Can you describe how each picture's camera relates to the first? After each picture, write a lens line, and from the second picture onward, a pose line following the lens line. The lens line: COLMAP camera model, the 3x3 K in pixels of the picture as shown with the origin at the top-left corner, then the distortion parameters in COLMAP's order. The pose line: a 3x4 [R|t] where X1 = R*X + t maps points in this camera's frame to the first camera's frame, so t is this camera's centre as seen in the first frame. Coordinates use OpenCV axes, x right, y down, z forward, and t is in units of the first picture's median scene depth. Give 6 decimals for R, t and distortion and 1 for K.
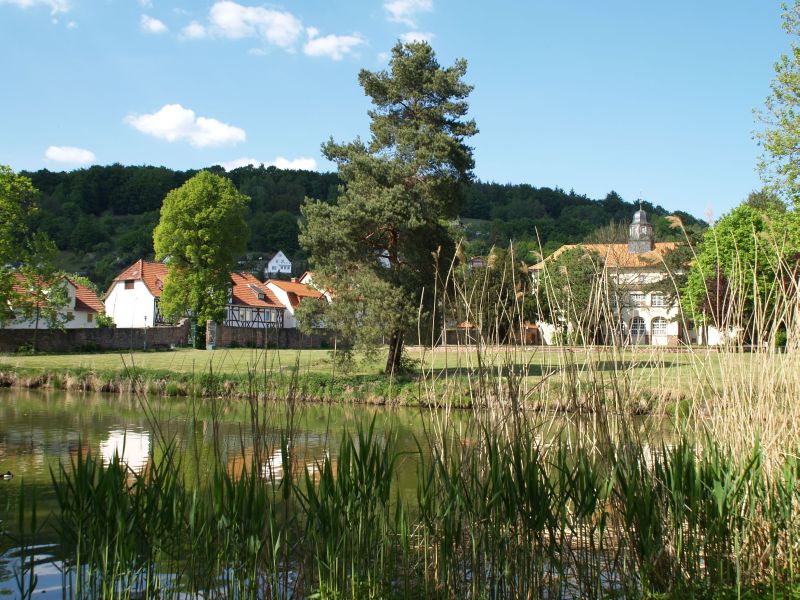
lens RADIAL K [[949.6, 0, 401.2], [0, 949.6, 296.0], [0, 0, 1]] dist [-0.051802, 0.000000]
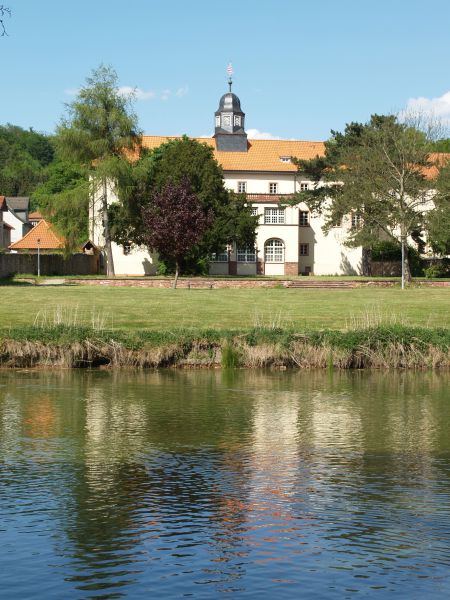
lens RADIAL K [[1310.8, 0, 218.9], [0, 1310.8, 285.5], [0, 0, 1]] dist [0.237444, 0.000000]
pose [[0.836185, -0.006968, 0.548404, -0.340326], [-0.028327, 0.998036, 0.055873, 0.002446], [-0.547716, -0.062255, 0.834345, 0.146203]]
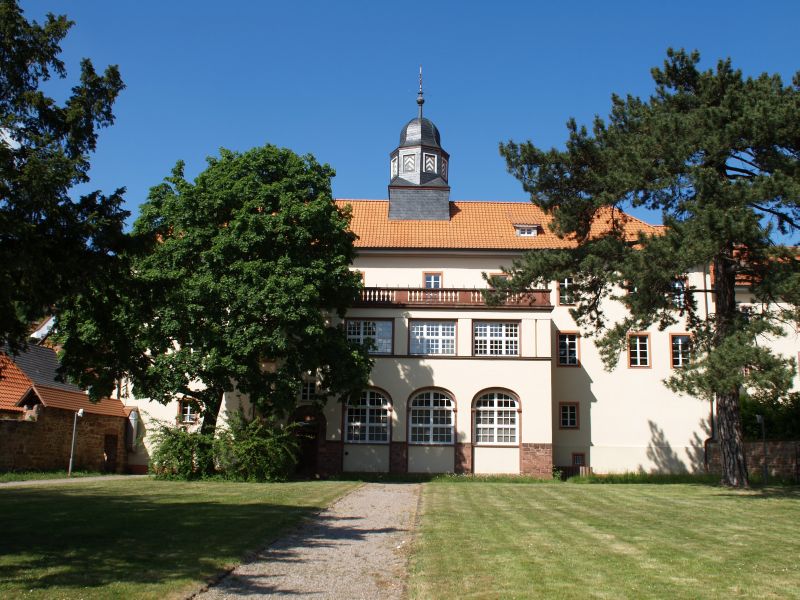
lens RADIAL K [[846.2, 0, 405.0], [0, 846.2, 299.9], [0, 0, 1]] dist [-0.102953, 0.000000]
pose [[0.918059, 0.072169, 0.389819, 0.125520], [-0.027311, 0.992468, -0.119421, 0.027355], [-0.395501, 0.098990, 0.913116, 0.738665]]
